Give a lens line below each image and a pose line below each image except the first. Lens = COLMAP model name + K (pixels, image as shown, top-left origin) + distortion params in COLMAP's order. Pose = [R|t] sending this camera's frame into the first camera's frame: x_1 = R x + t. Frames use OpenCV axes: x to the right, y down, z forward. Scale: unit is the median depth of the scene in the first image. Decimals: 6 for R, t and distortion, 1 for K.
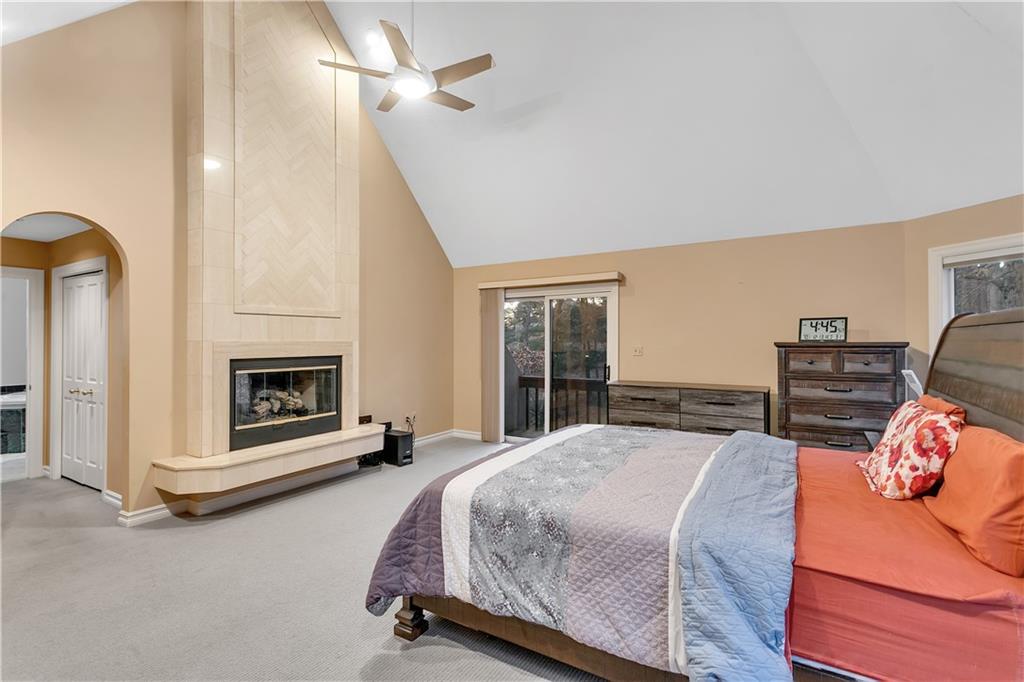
lens RADIAL K [[481.2, 0, 508.2], [0, 481.2, 337.2], [0, 0, 1]] dist [-0.001036, 0.000048]
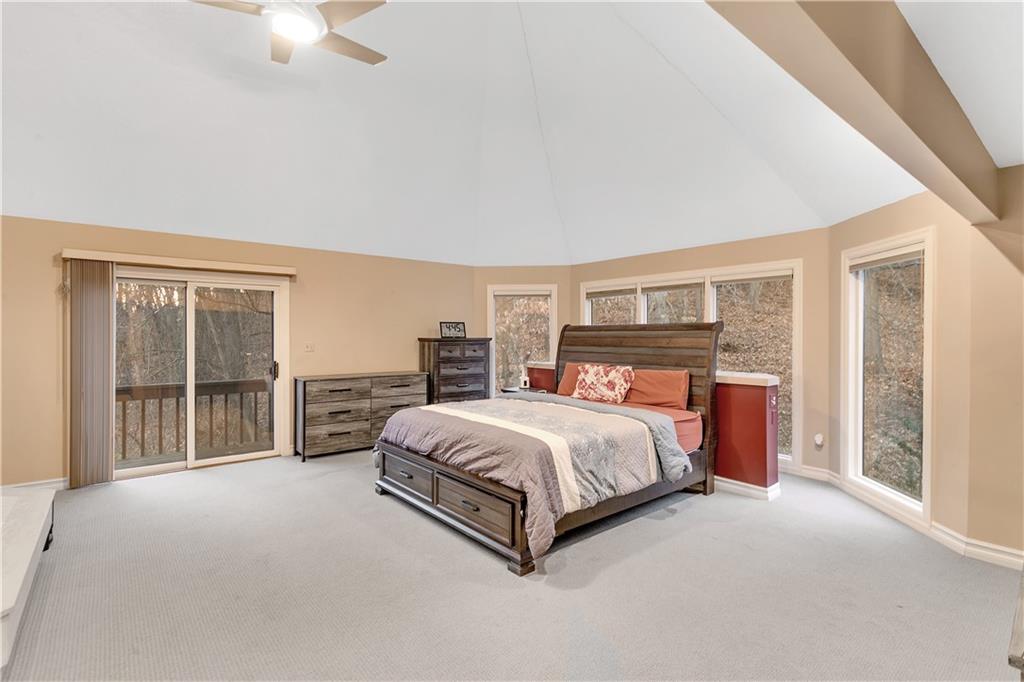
lens RADIAL K [[481.2, 0, 507.9], [0, 481.2, 339.0], [0, 0, 1]] dist [-0.001036, 0.000048]
pose [[0.327557, -0.004770, 0.944819, -0.737648], [-0.006434, 0.999953, 0.007278, 0.001263], [-0.944810, -0.008463, 0.327511, 0.333315]]
